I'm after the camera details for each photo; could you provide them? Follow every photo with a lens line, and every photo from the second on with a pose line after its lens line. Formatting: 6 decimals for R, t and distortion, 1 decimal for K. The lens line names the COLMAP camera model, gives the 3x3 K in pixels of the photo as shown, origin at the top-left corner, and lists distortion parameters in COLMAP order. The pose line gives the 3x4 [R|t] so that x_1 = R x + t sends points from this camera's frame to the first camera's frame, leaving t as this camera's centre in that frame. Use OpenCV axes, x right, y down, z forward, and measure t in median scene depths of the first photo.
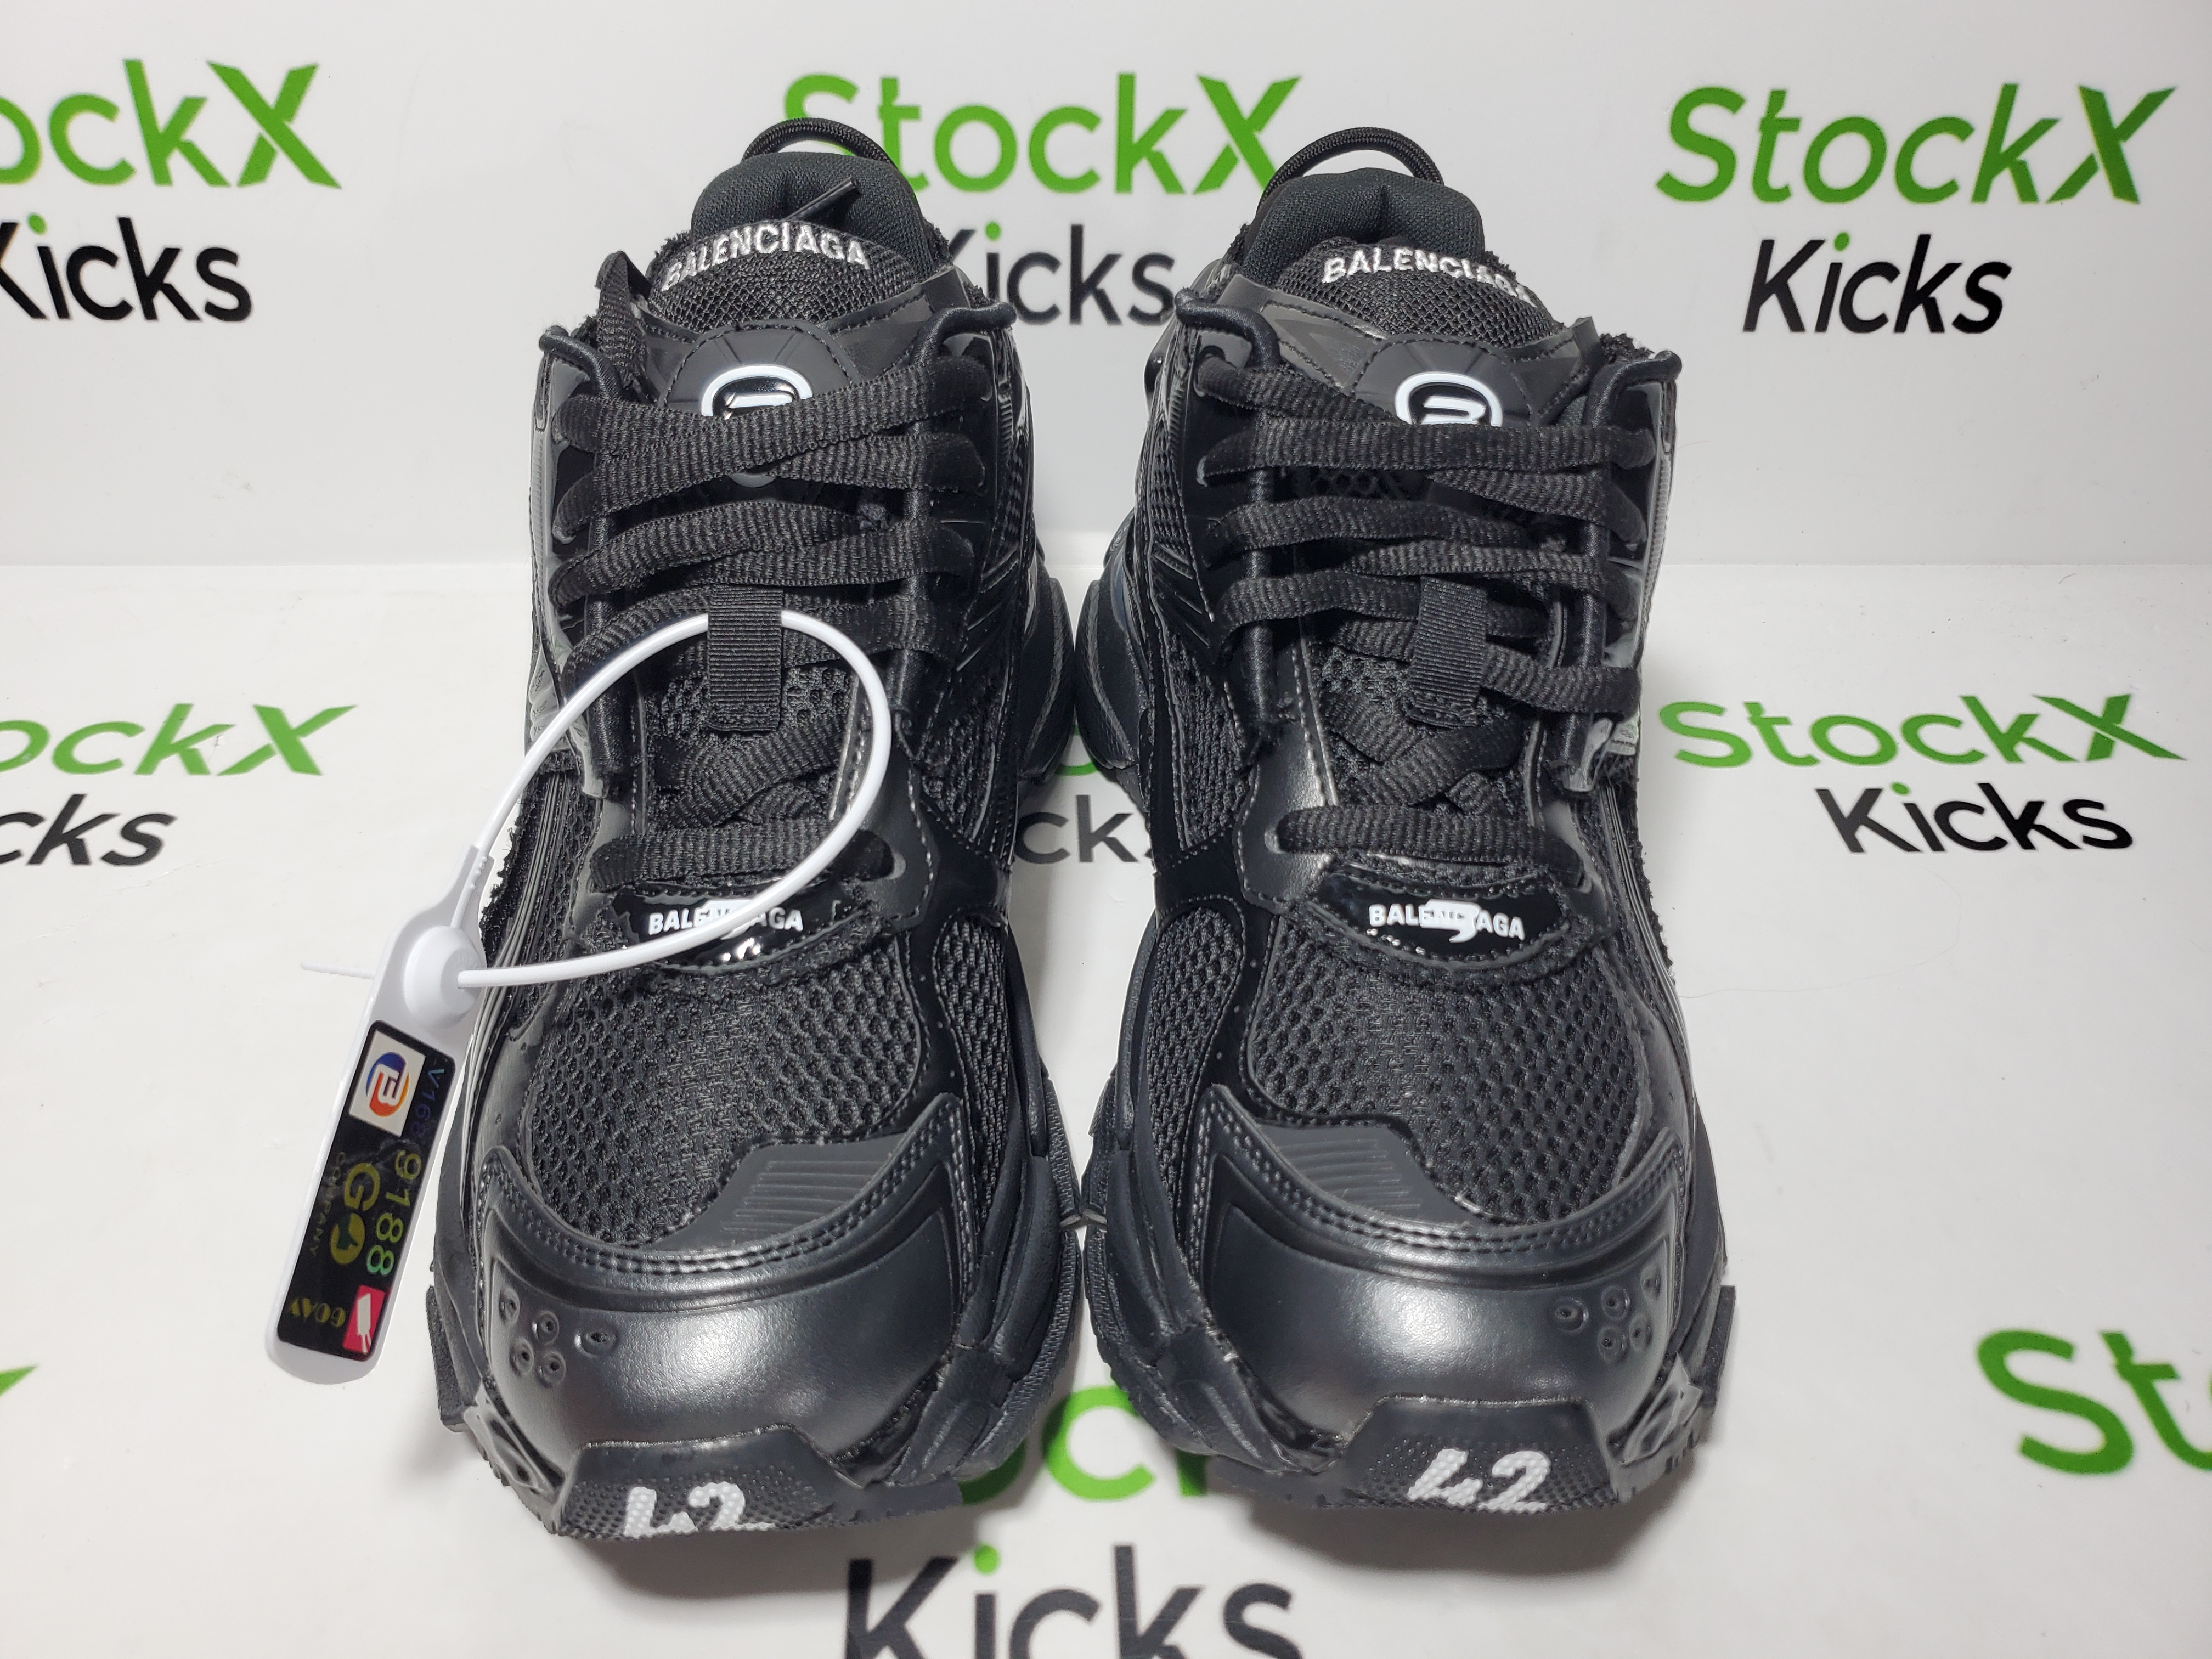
lens RADIAL K [[1669.0, 0, 997.8], [0, 1669.0, 829.6], [0, 0, 1]] dist [0.028354, 0.013092]
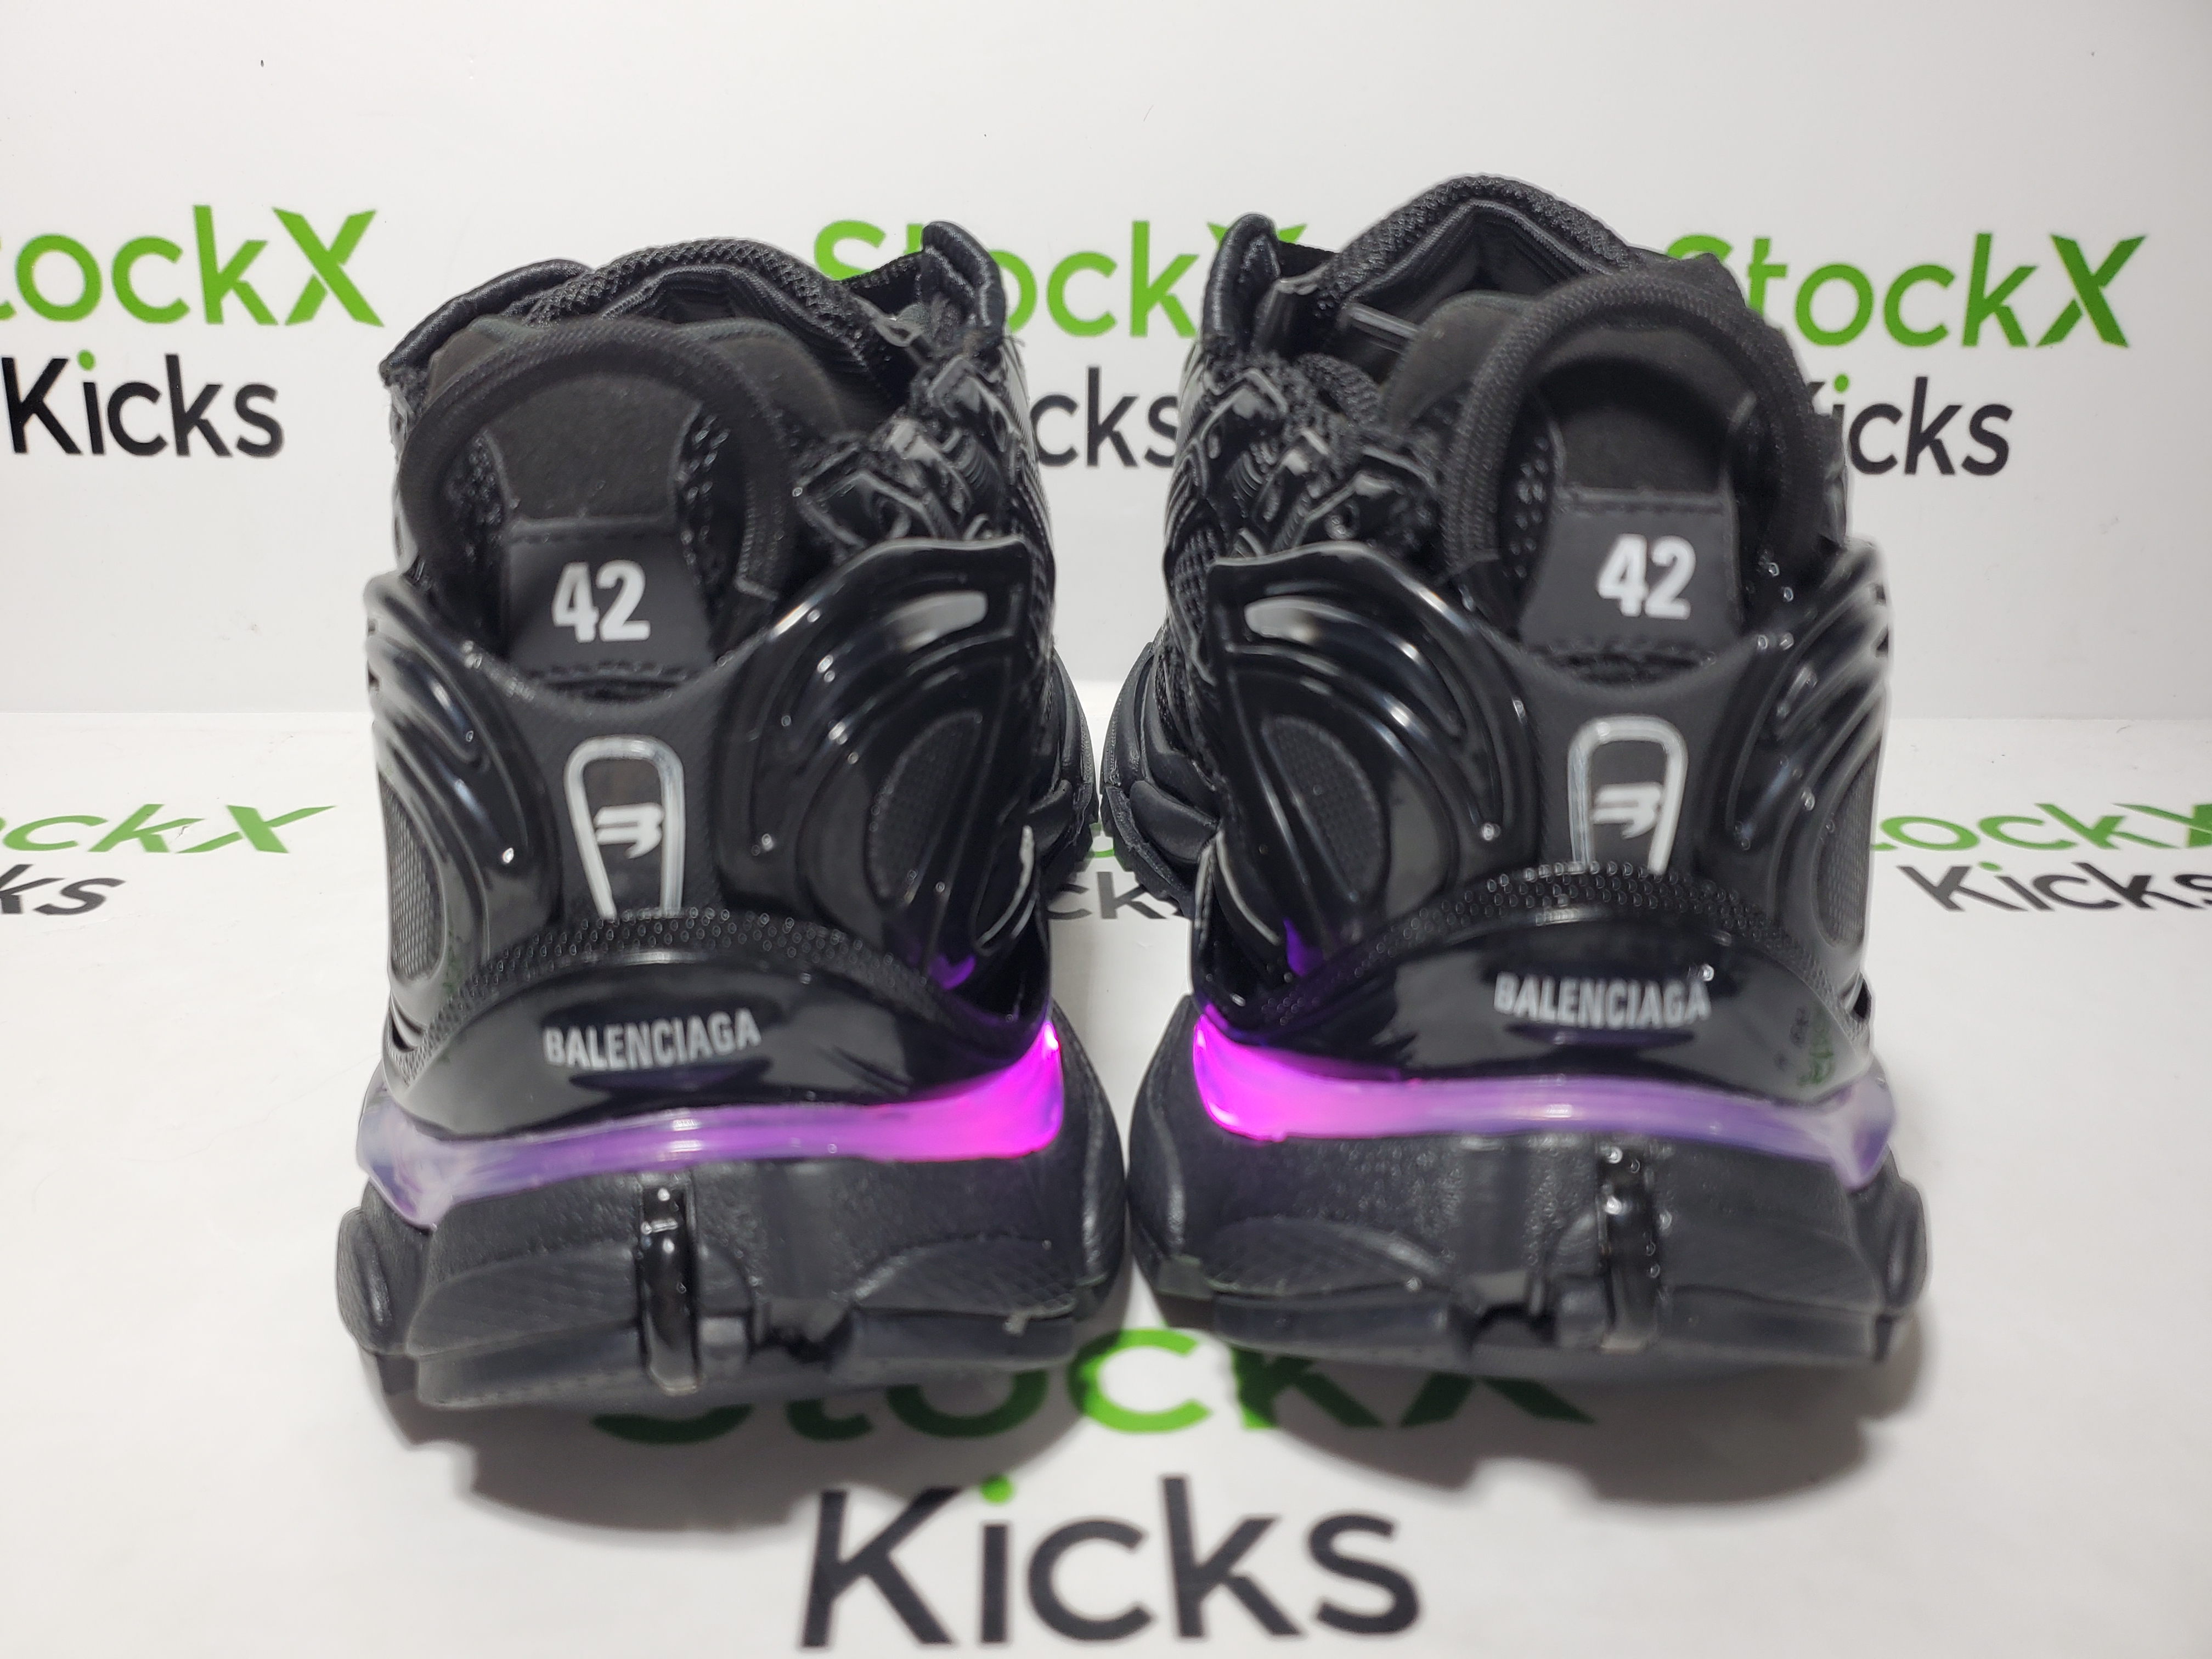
lens RADIAL K [[1686.1, 0, 998.3], [0, 1686.1, 826.5], [0, 0, 1]] dist [0.001115, 0.056702]
pose [[0.999939, 0.009903, -0.004831, -0.003591], [-0.010878, 0.956998, -0.289891, 0.214330], [0.001753, 0.289926, 0.957048, 0.094232]]
